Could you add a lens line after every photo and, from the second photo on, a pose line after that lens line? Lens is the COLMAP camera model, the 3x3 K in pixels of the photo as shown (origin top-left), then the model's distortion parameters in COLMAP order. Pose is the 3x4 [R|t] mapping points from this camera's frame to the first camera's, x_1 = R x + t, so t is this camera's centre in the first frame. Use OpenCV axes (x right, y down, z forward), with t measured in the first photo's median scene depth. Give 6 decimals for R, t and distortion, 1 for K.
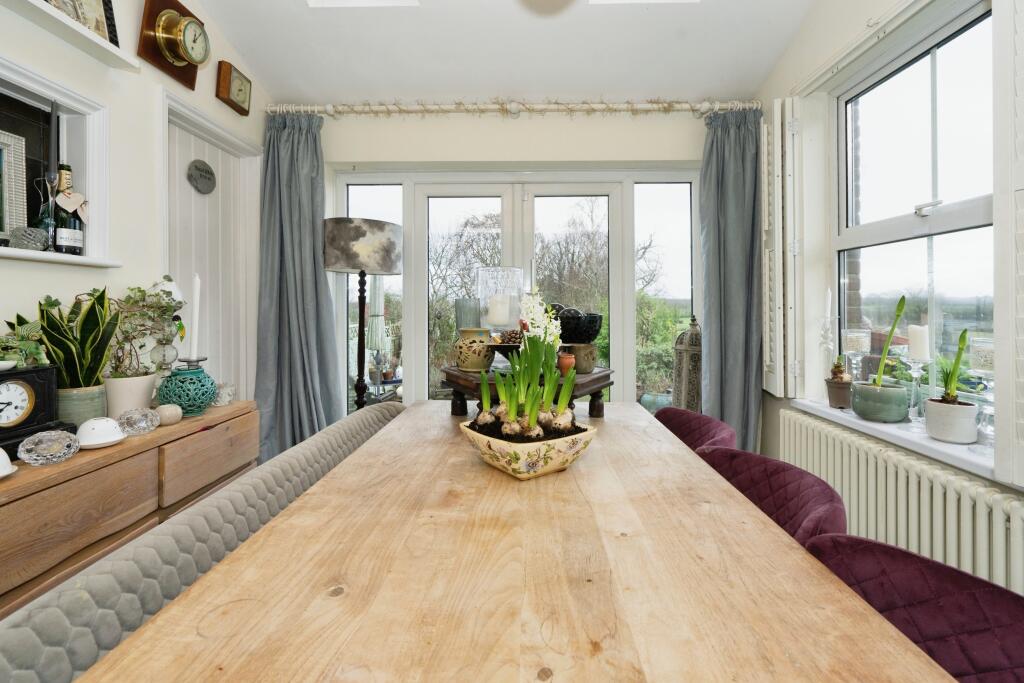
lens RADIAL K [[474.8, 0, 516.6], [0, 474.8, 314.4], [0, 0, 1]] dist [-0.003025, -0.000469]
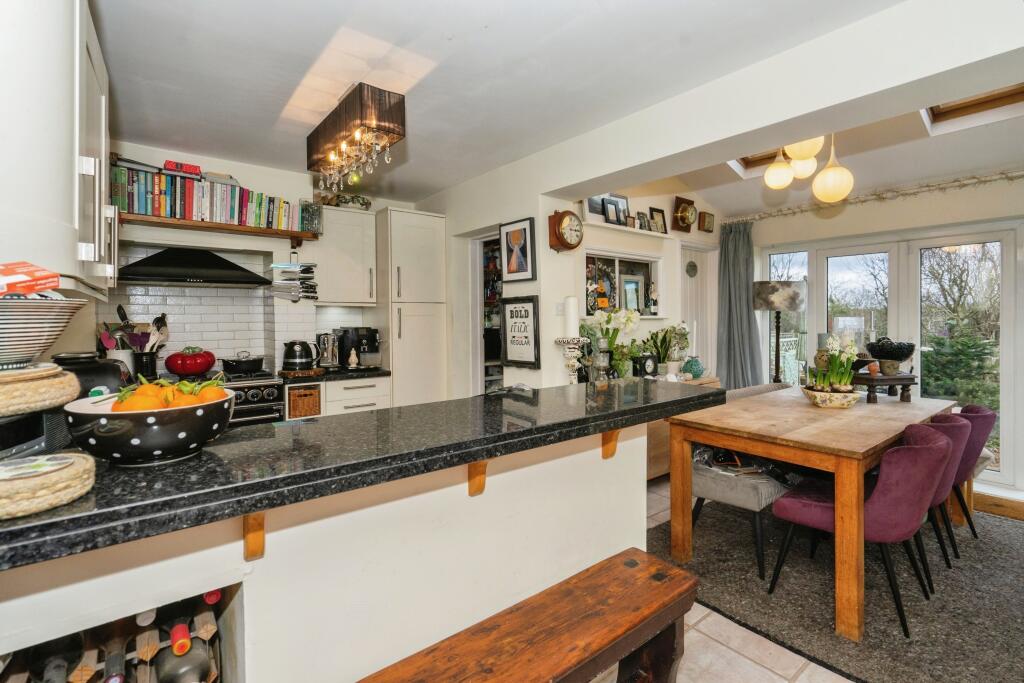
lens RADIAL K [[474.8, 0, 516.6], [0, 474.8, 314.4], [0, 0, 1]] dist [-0.003025, -0.000469]
pose [[0.641386, -0.008151, -0.767175, 0.418265], [-0.007050, 0.999839, -0.016517, -0.051685], [0.767186, 0.016002, 0.641226, -0.881279]]
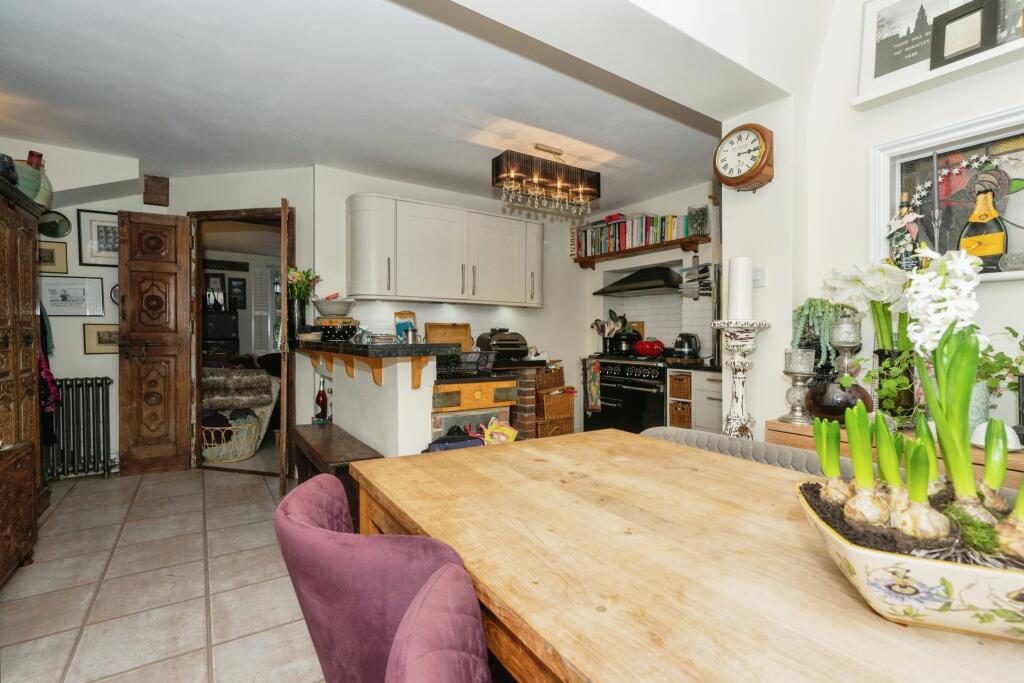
lens RADIAL K [[464.7, 0, 515.6], [0, 464.7, 341.7], [0, 0, 1]] dist [-0.001079, -0.000109]
pose [[-0.818265, 0.000321, -0.574841, 0.303520], [-0.012388, 0.999758, 0.018192, 0.016611], [0.574708, 0.022007, -0.818063, 0.515022]]
